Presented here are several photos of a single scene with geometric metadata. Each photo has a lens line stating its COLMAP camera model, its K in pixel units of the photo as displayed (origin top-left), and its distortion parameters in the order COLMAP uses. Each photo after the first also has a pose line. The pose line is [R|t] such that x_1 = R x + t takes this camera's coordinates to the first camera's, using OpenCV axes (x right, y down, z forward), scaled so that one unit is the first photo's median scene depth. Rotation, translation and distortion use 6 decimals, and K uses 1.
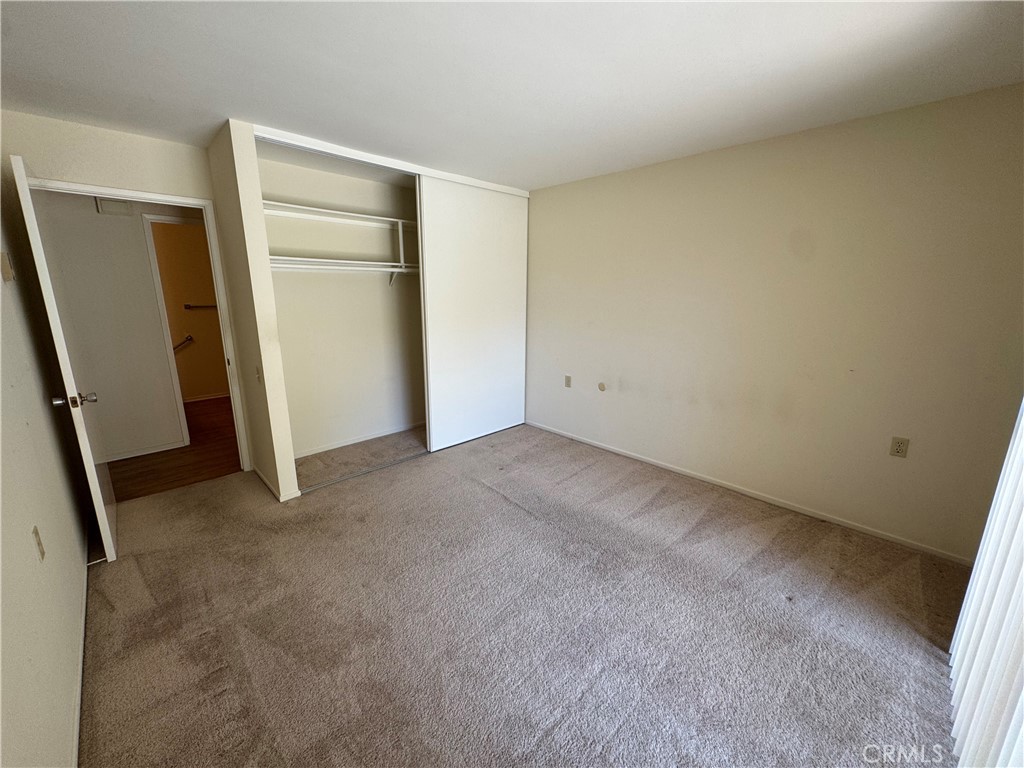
lens RADIAL K [[408.6, 0, 503.8], [0, 408.6, 382.1], [0, 0, 1]] dist [-0.000042, 0.000243]
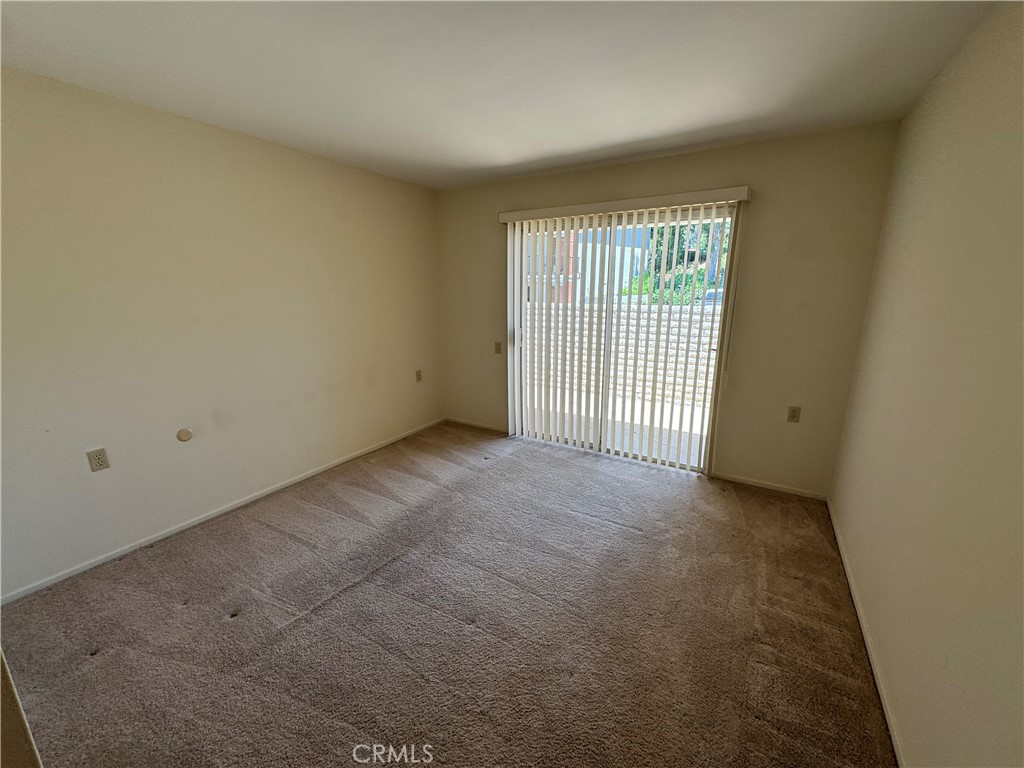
lens RADIAL K [[408.6, 0, 501.9], [0, 408.6, 382.4], [0, 0, 1]] dist [-0.000042, 0.000243]
pose [[-0.235755, -0.210758, 0.948684, -0.659154], [0.236541, 0.934397, 0.266366, -0.164926], [-0.942586, 0.287200, -0.170436, 0.815682]]
